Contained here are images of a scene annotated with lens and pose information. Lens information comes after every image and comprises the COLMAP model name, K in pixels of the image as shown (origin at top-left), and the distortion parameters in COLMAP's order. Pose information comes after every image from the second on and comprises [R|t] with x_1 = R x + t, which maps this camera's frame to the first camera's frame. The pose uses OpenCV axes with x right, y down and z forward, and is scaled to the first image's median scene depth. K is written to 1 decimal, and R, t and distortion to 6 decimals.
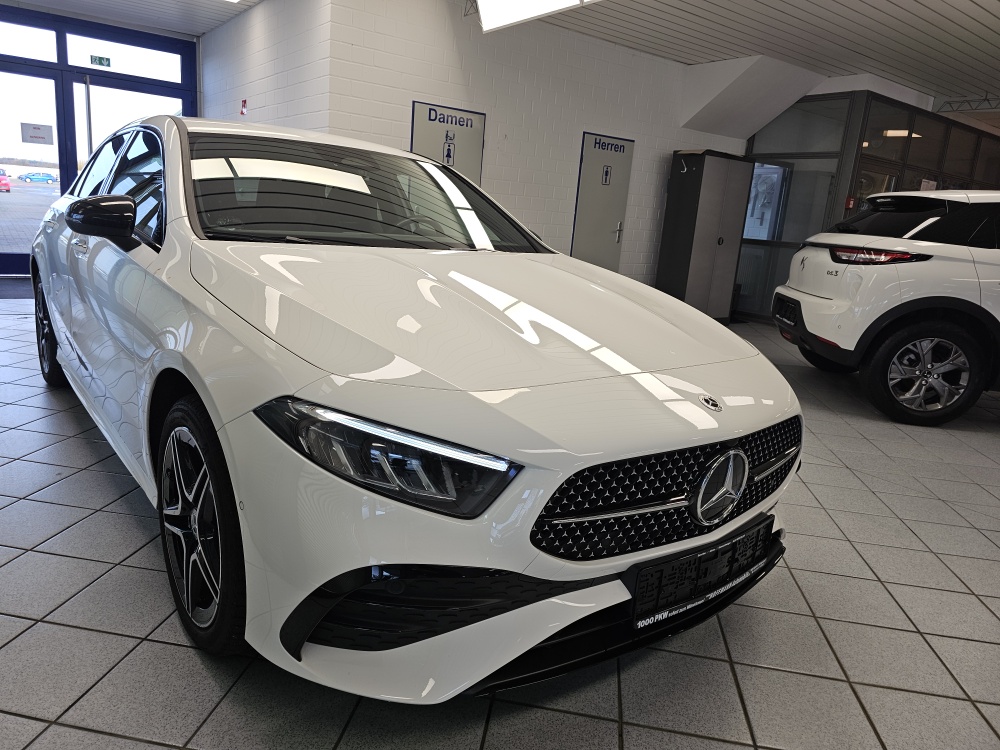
lens RADIAL K [[680.5, 0, 499.0], [0, 680.5, 364.9], [0, 0, 1]] dist [0.073303, -0.073521]
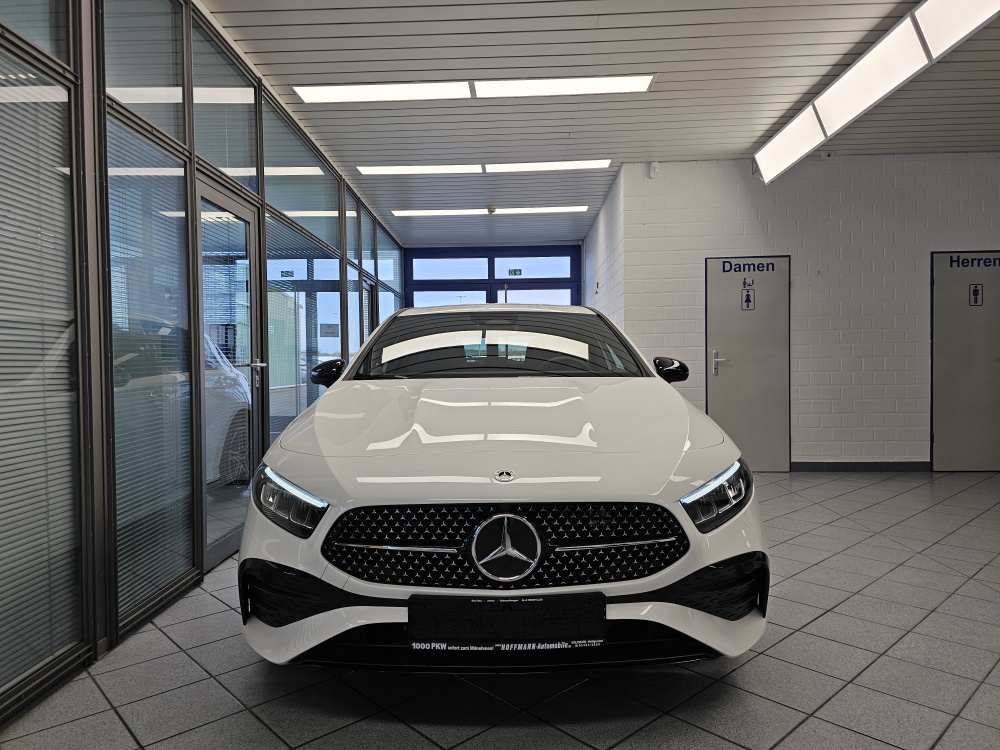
lens RADIAL K [[685.8, 0, 500.8], [0, 685.8, 372.2], [0, 0, 1]] dist [0.063107, -0.070321]
pose [[0.768691, -0.077351, -0.634926, 0.292820], [-0.068107, 0.977119, -0.201495, 0.033087], [0.635984, 0.198130, 0.745834, 0.014570]]
